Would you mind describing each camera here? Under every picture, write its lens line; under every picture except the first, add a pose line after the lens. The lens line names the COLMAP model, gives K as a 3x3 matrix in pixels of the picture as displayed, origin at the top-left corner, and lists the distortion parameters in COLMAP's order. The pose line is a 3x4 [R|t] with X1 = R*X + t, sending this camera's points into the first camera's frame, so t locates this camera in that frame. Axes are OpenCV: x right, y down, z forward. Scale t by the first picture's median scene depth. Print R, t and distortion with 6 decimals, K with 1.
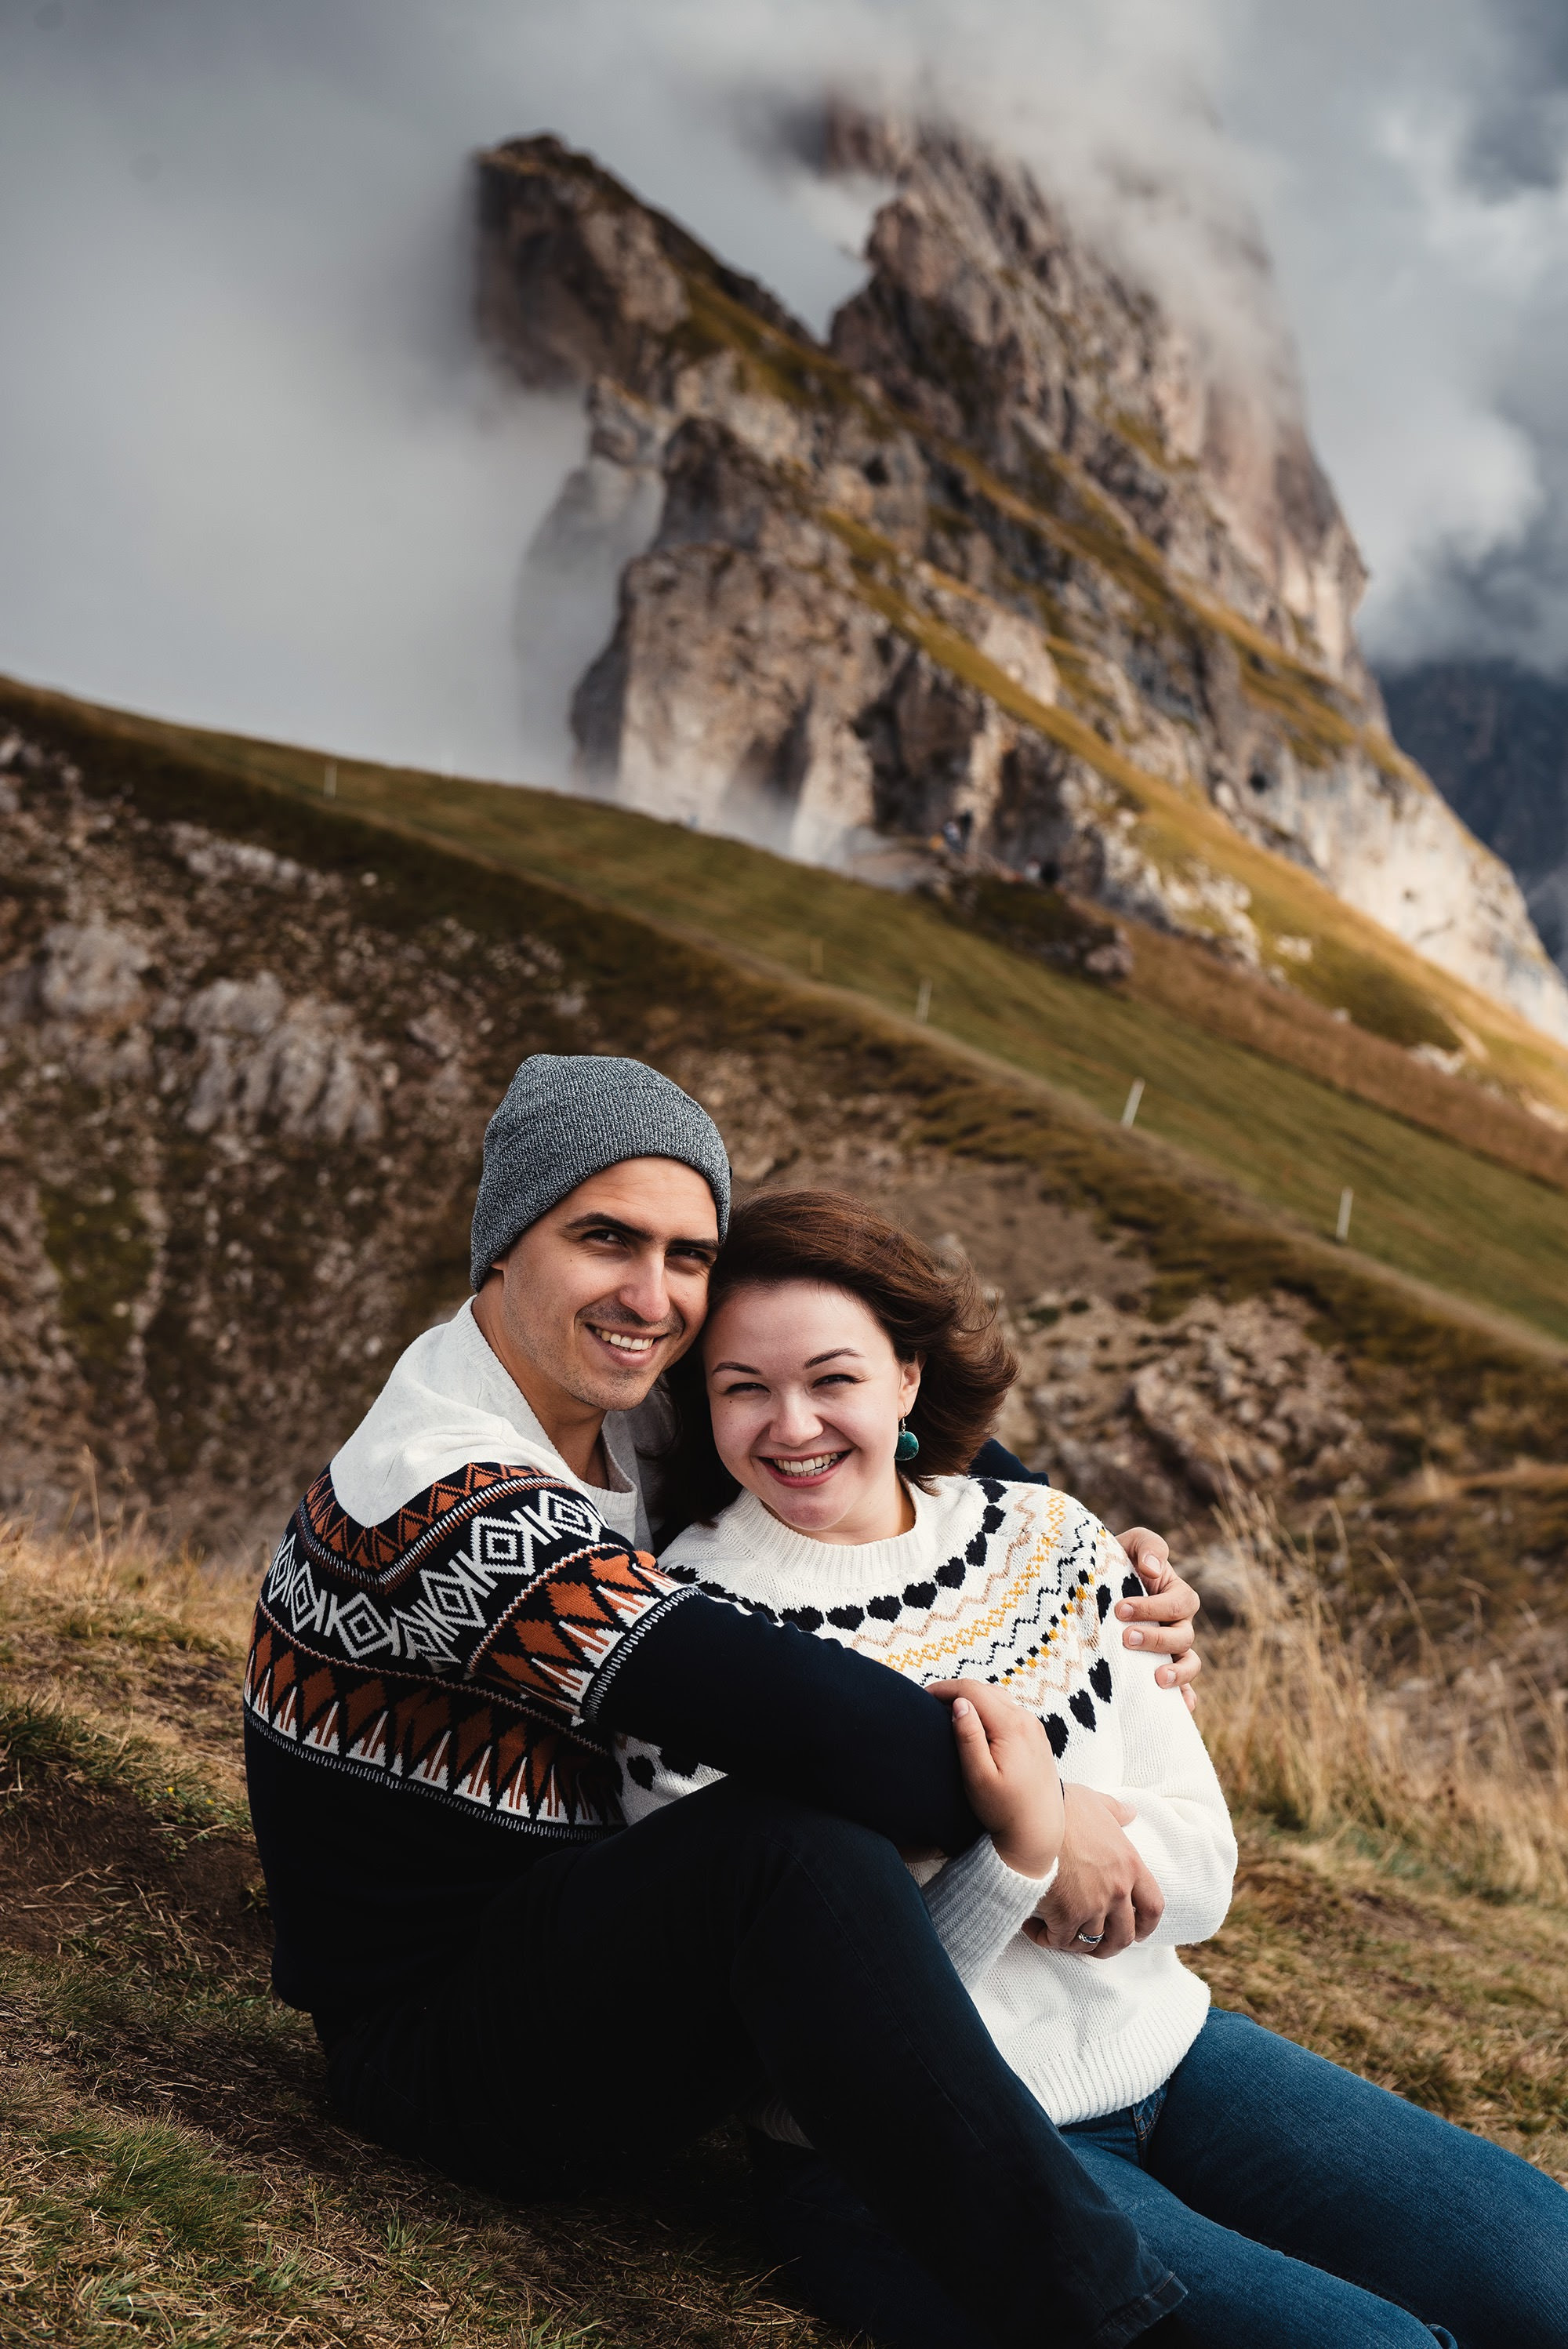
lens RADIAL K [[3782.2, 0, 784.6], [0, 3782.2, 1182.4], [0, 0, 1]] dist [0.135502, 0.000000]
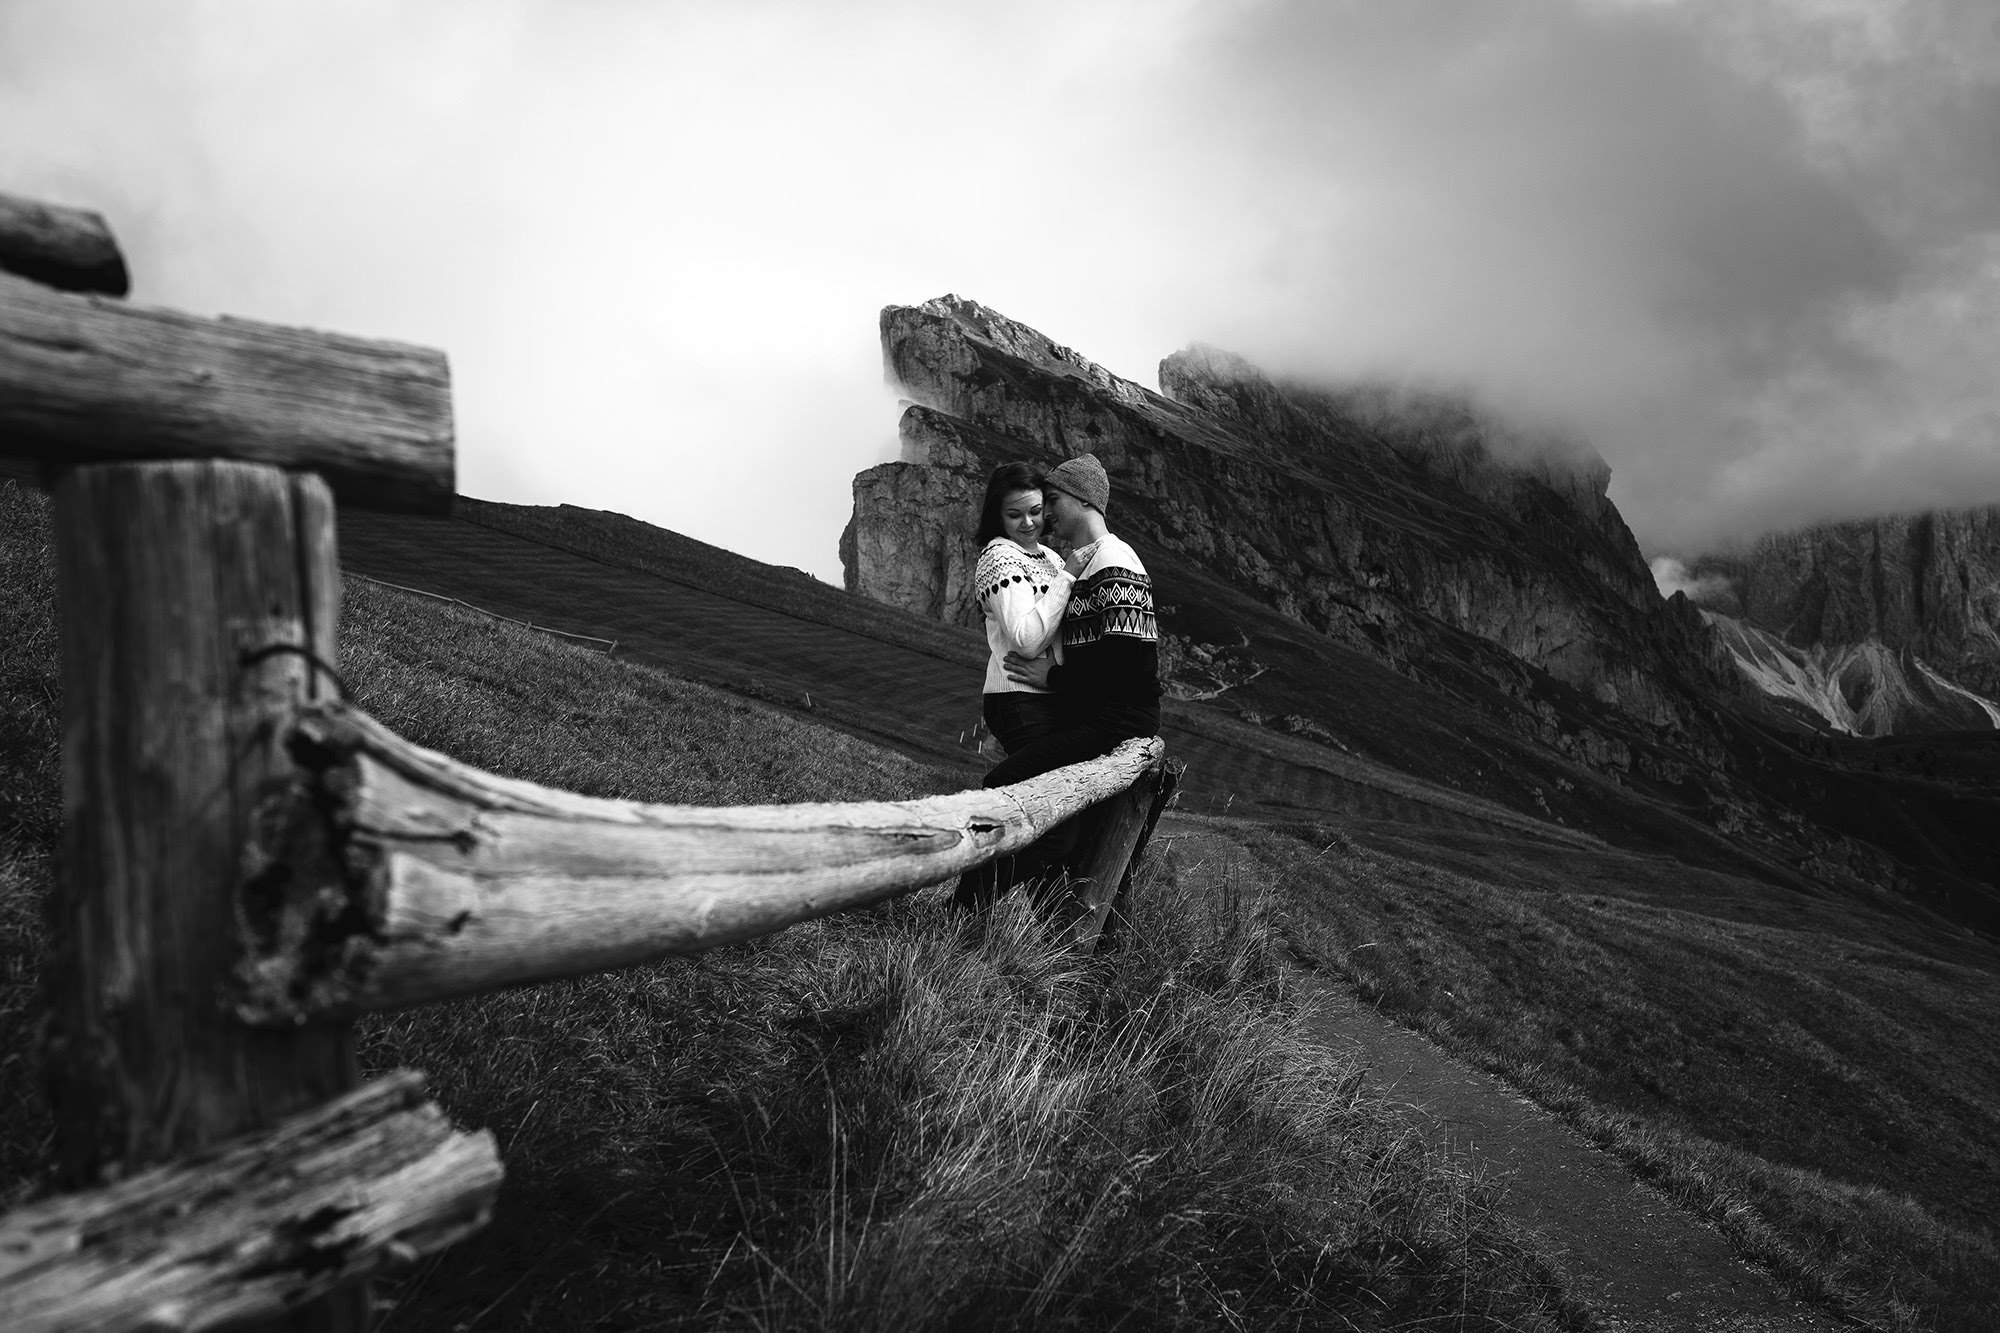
lens RADIAL K [[2260.1, 0, 989.9], [0, 2260.1, 640.0], [0, 0, 1]] dist [0.075615, 0.000000]
pose [[0.973285, -0.131108, -0.188486, 0.213673], [0.106304, 0.984961, -0.136203, 0.086222], [0.203508, 0.112528, 0.972585, -0.151426]]
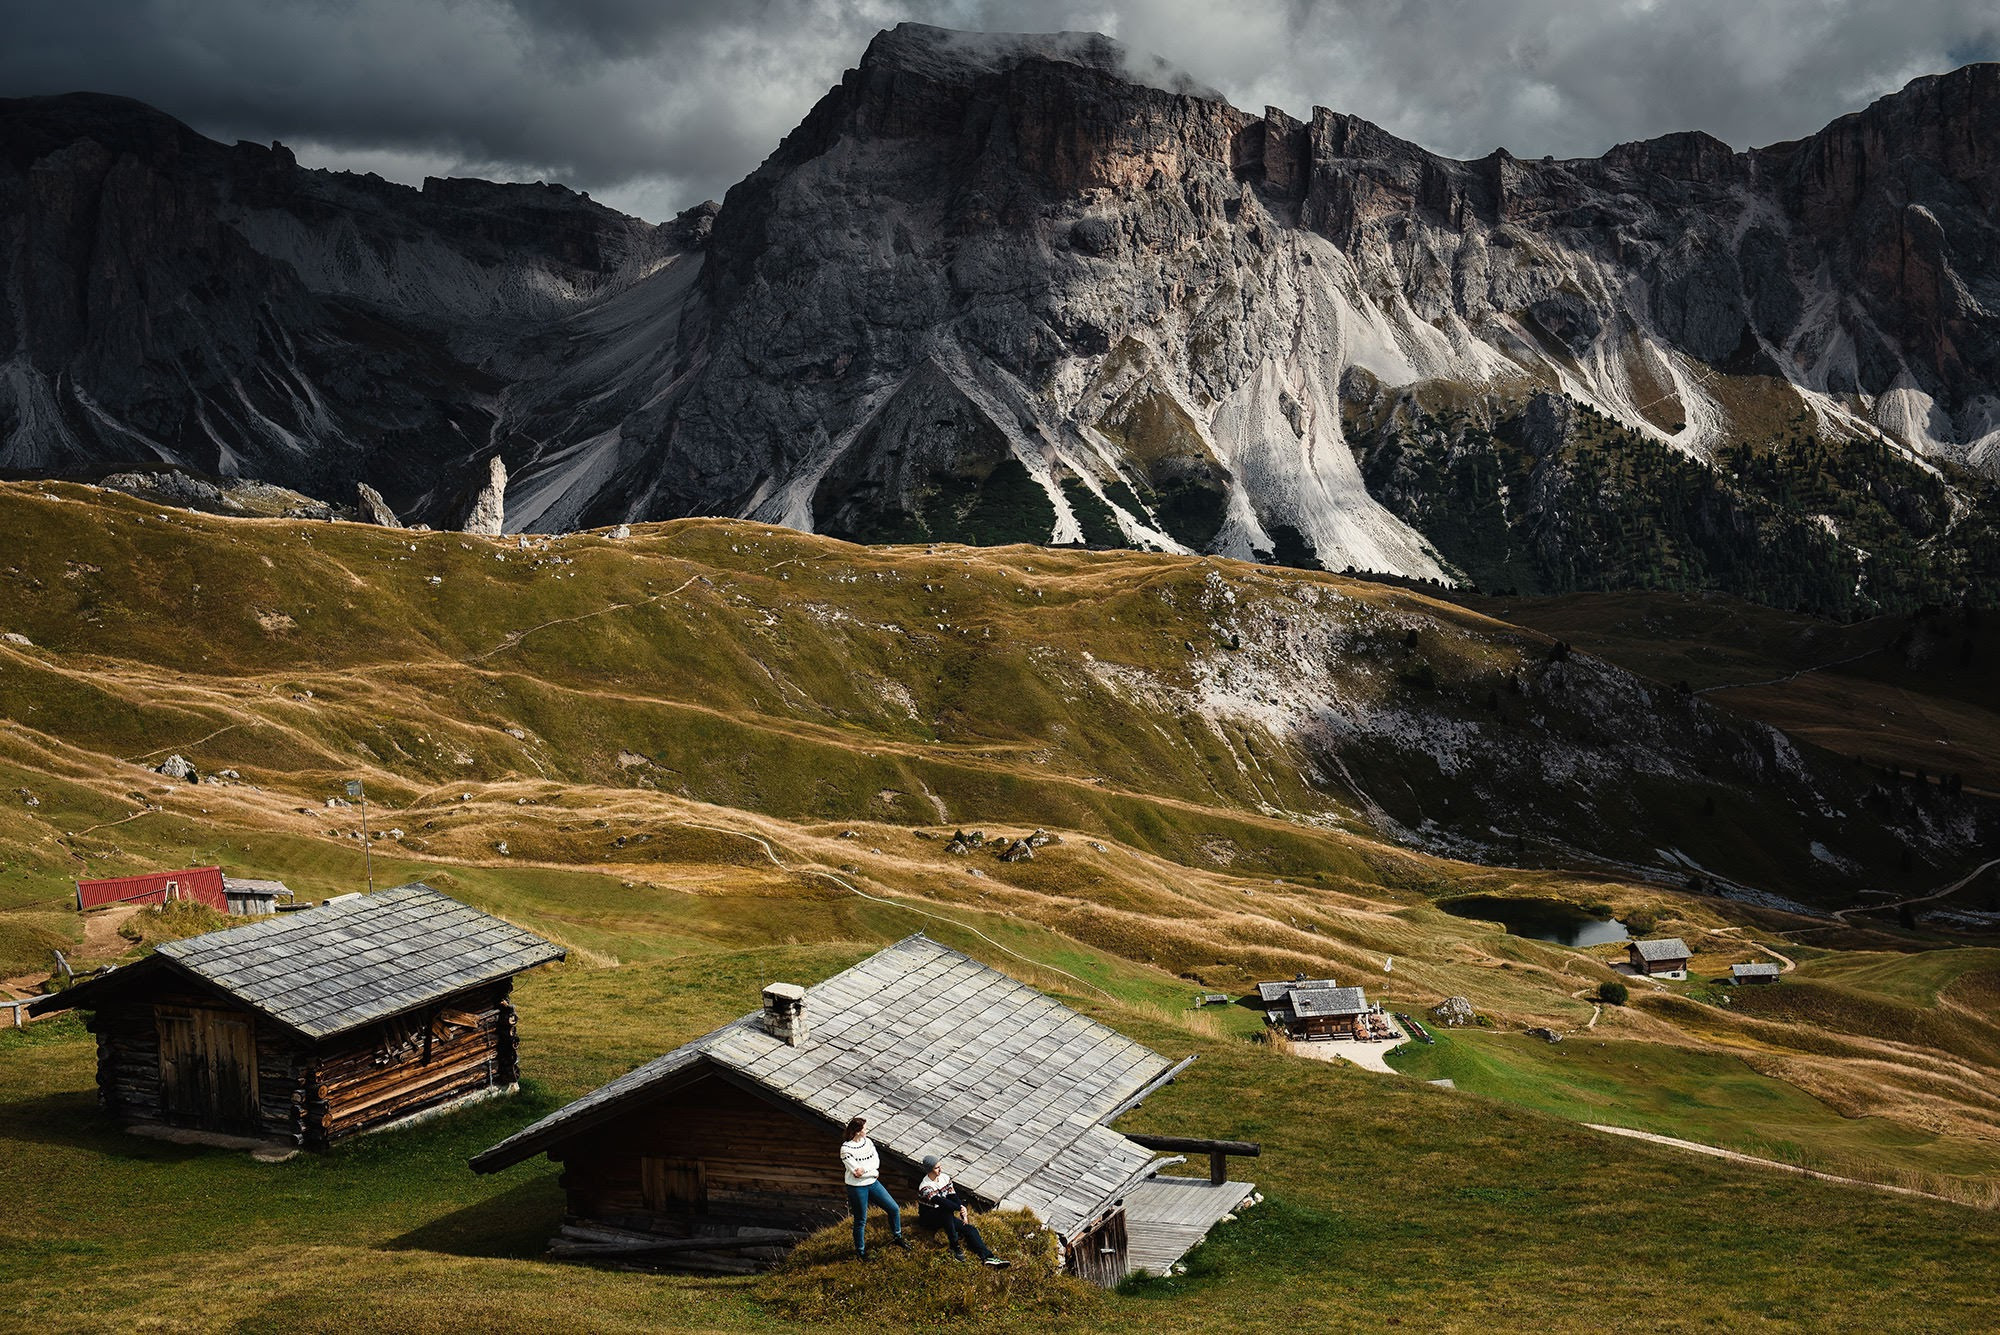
lens RADIAL K [[2891.1, 0, 978.5], [0, 2891.1, 658.6], [0, 0, 1]] dist [0.167345, 0.000000]
pose [[0.886376, -0.115933, 0.448216, 0.429501], [0.114921, 0.992935, 0.029563, 0.142513], [-0.448476, 0.025306, 0.893436, 0.487769]]
